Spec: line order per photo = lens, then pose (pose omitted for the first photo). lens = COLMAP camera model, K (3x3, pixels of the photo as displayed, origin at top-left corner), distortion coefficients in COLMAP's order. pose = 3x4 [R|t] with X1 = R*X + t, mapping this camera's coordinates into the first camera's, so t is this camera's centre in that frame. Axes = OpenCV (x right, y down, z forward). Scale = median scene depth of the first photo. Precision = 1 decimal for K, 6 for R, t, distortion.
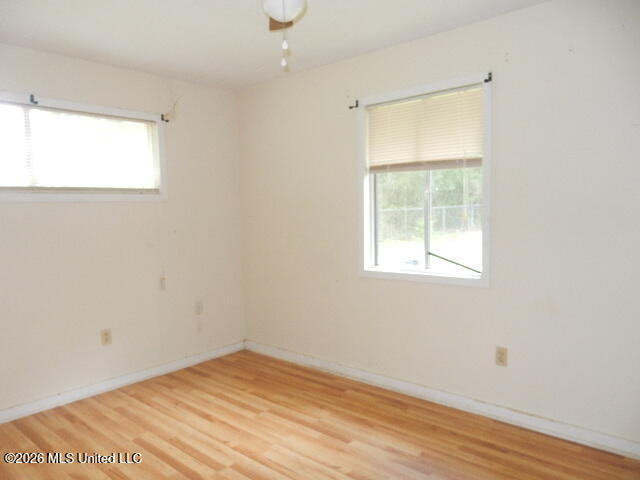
lens RADIAL K [[474.1, 0, 315.1], [0, 474.1, 236.9], [0, 0, 1]] dist [-0.004975, 0.002124]
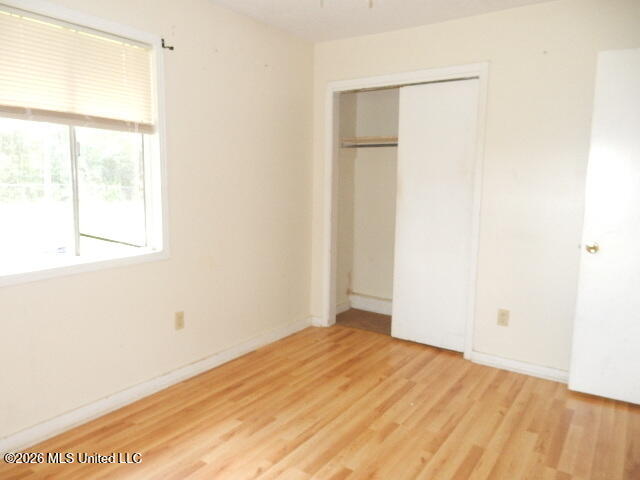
lens RADIAL K [[474.1, 0, 314.6], [0, 474.1, 242.4], [0, 0, 1]] dist [-0.004975, 0.002124]
pose [[-0.133482, -0.110681, 0.984851, -0.675079], [0.048972, 0.991794, 0.118099, -0.030414], [-0.989841, 0.063994, -0.126967, 0.837982]]
